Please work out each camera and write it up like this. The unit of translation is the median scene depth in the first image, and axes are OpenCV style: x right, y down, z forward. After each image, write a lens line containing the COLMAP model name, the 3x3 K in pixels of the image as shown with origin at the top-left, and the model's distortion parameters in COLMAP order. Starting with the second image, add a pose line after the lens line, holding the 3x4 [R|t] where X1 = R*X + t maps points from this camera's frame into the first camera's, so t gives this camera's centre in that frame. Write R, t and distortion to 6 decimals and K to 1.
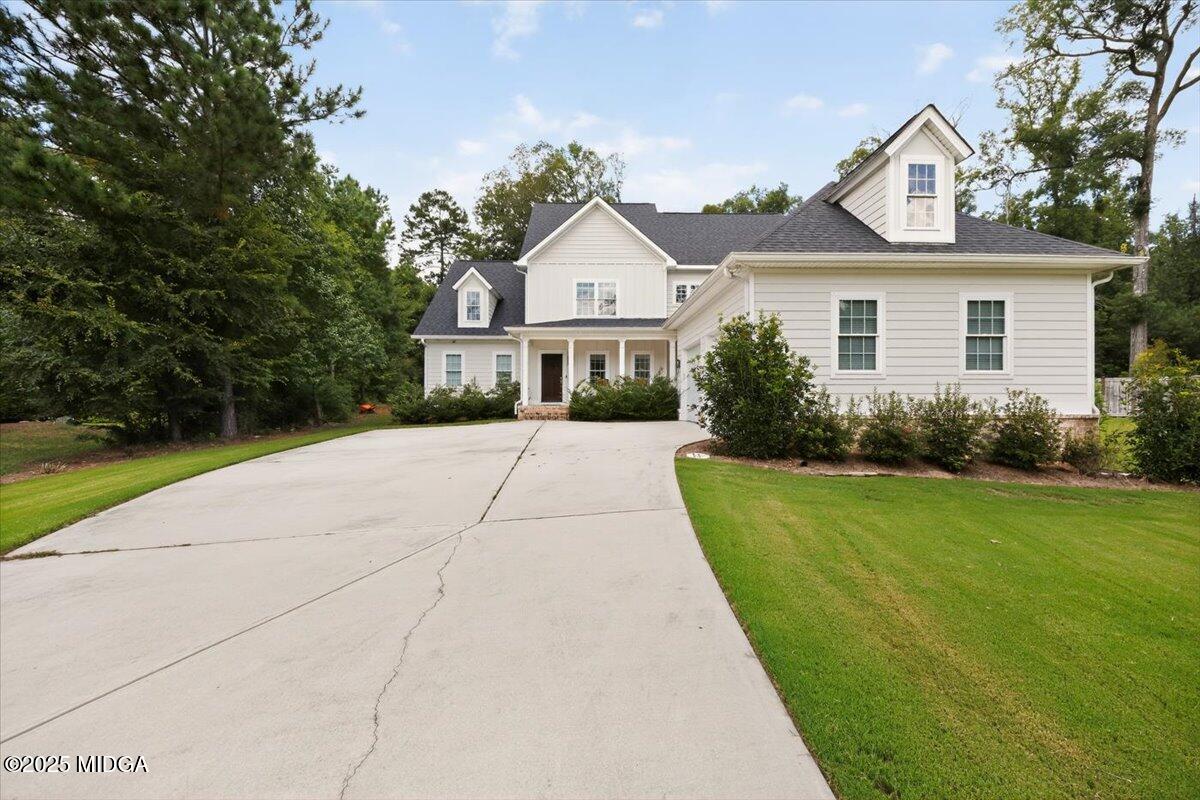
lens RADIAL K [[467.9, 0, 594.9], [0, 467.9, 402.9], [0, 0, 1]] dist [0.001042, -0.000511]
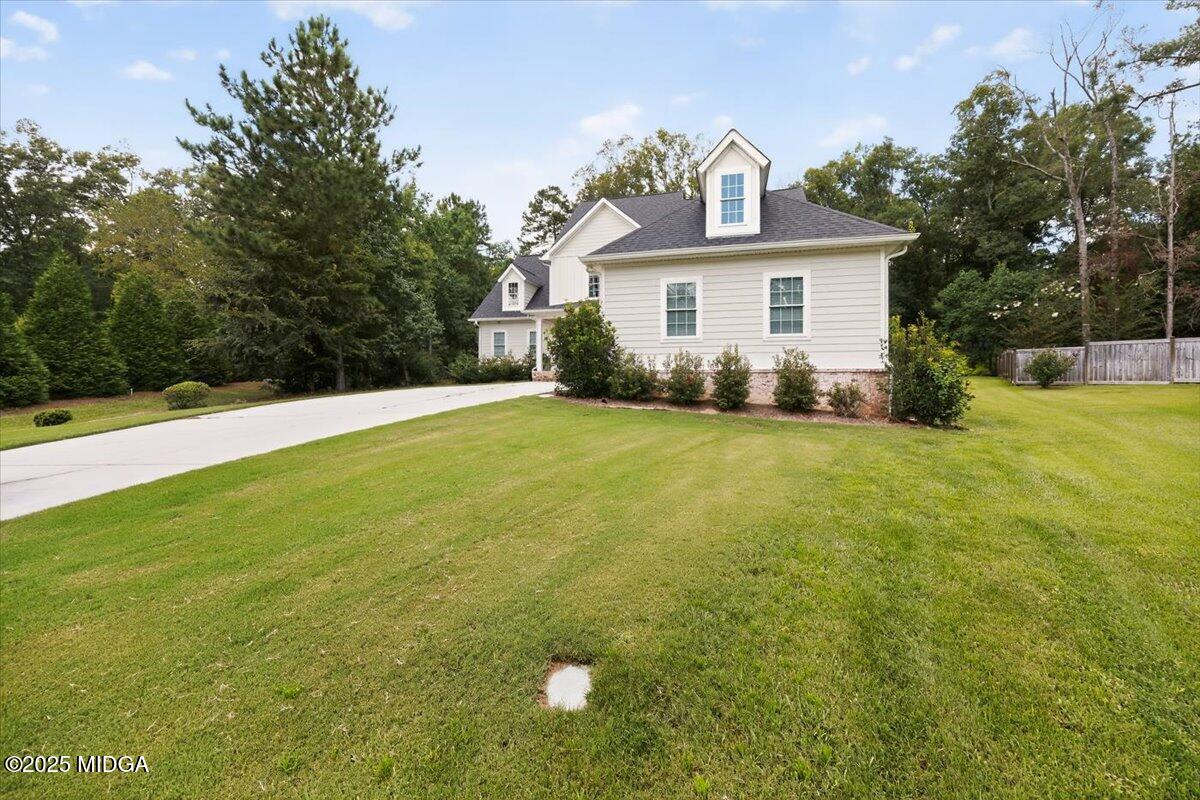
lens RADIAL K [[471.9, 0, 601.1], [0, 471.9, 378.6], [0, 0, 1]] dist [0.002023, 0.000230]
pose [[0.956853, 0.000268, -0.290572, 0.402341], [-0.000131, 1.000000, 0.000491, 0.027646], [0.290572, -0.000432, 0.956853, -0.191162]]
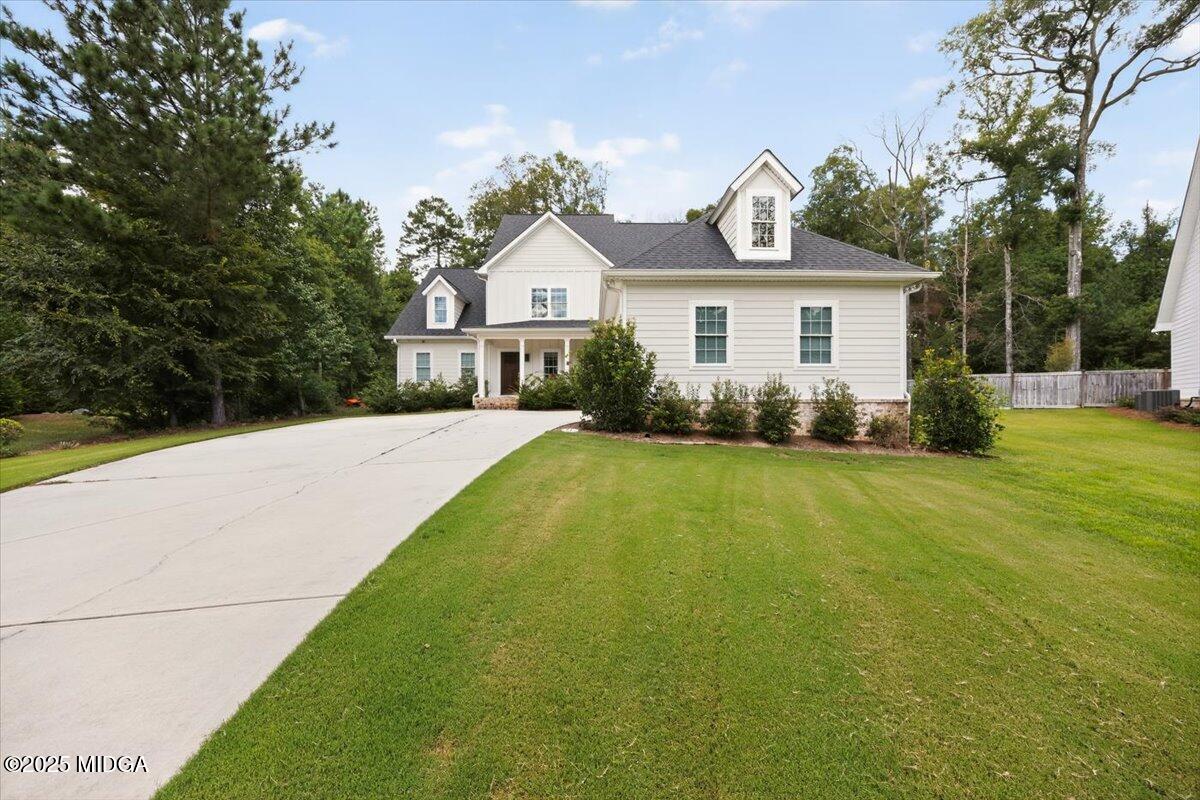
lens RADIAL K [[462.8, 0, 600.0], [0, 462.8, 400.0], [0, 0, 1]] dist [-0.002914, 0.000116]
pose [[0.999976, -0.002914, -0.006231, 0.149888], [0.002898, 0.999993, -0.002524, 0.015937], [0.006238, 0.002506, 0.999977, -0.124263]]
